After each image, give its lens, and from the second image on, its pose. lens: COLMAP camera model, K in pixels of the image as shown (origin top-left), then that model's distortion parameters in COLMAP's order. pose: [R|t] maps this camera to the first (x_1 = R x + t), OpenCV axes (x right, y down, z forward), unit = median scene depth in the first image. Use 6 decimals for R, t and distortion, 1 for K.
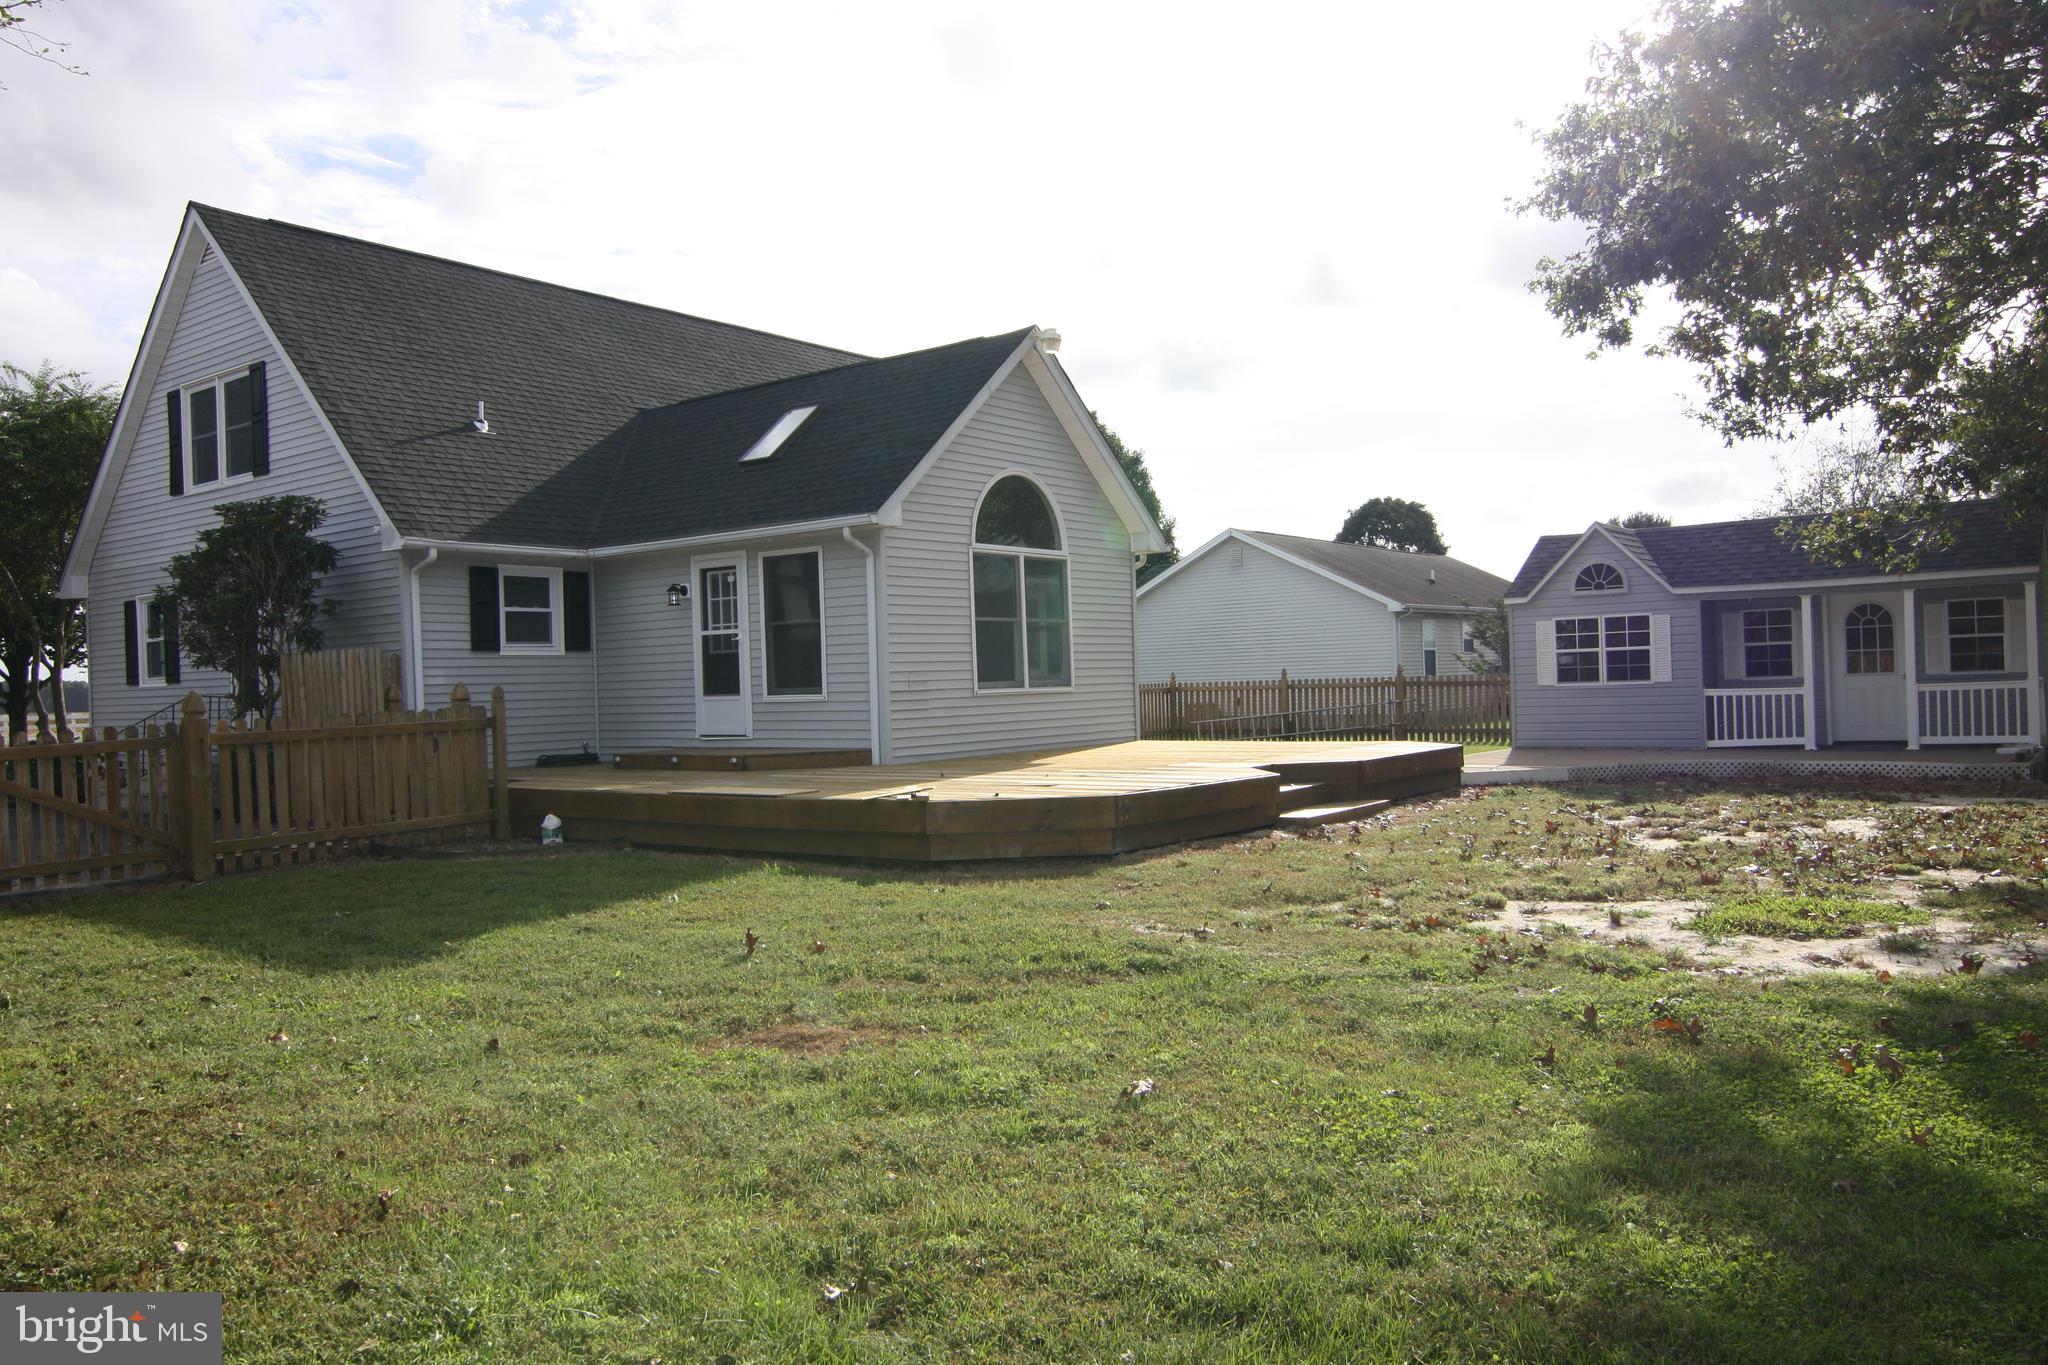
lens RADIAL K [[1473.2, 0, 1028.2], [0, 1473.2, 686.0], [0, 0, 1]] dist [0.009961, -0.030591]
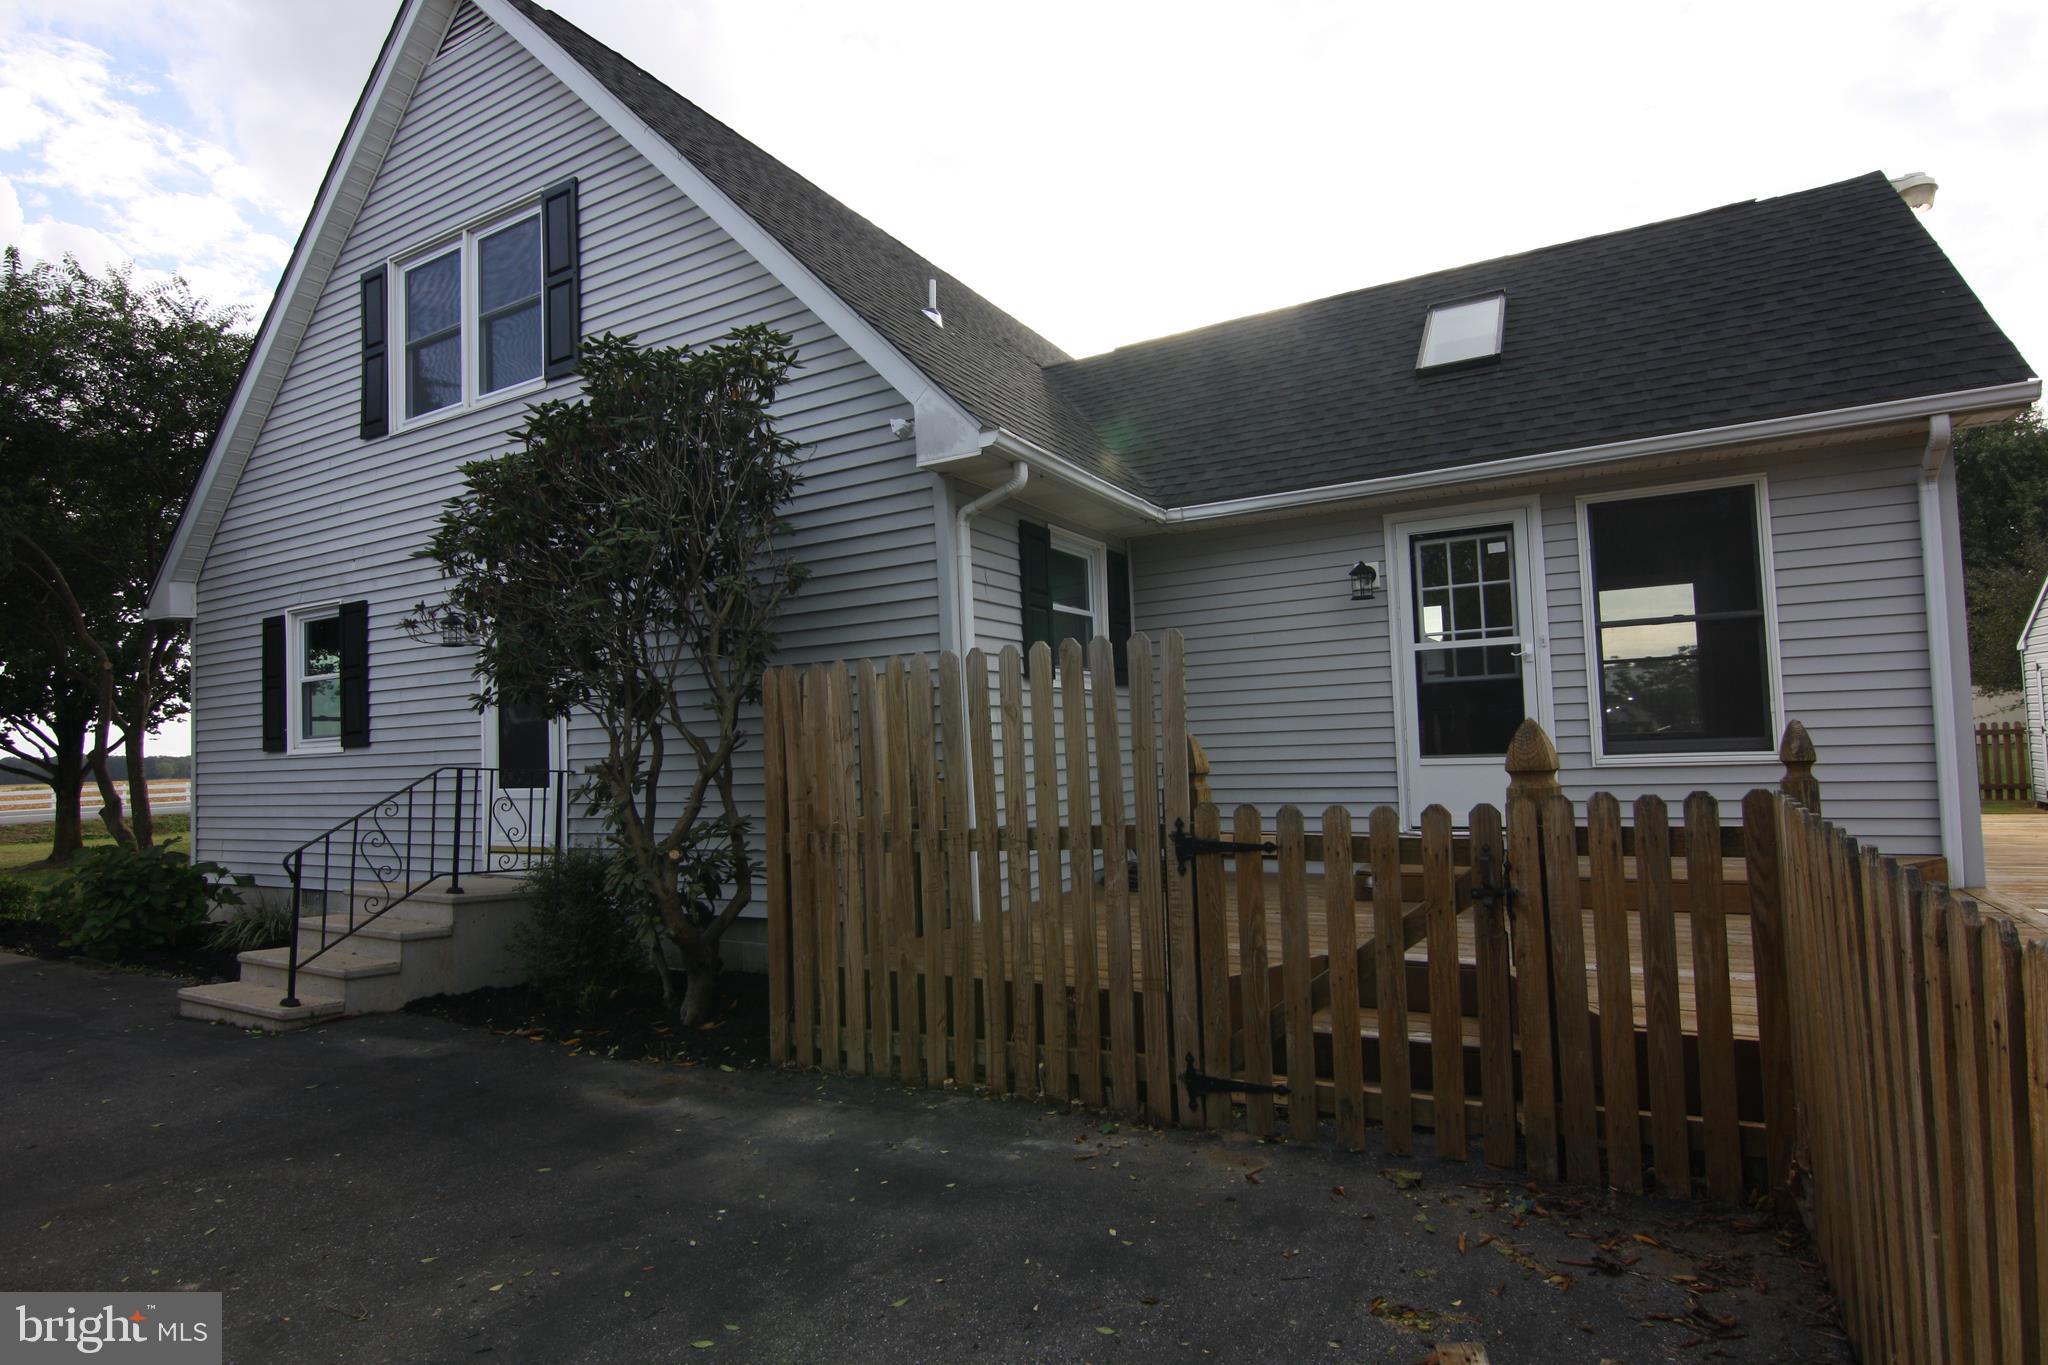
lens RADIAL K [[1083.1, 0, 1024.0], [0, 1083.1, 682.5], [0, 0, 1]] dist [-0.003955, -0.018877]
pose [[0.991469, -0.002661, 0.130313, -0.375189], [0.010520, 0.998164, -0.059655, 0.000931], [-0.129915, 0.060517, 0.989677, 0.538392]]
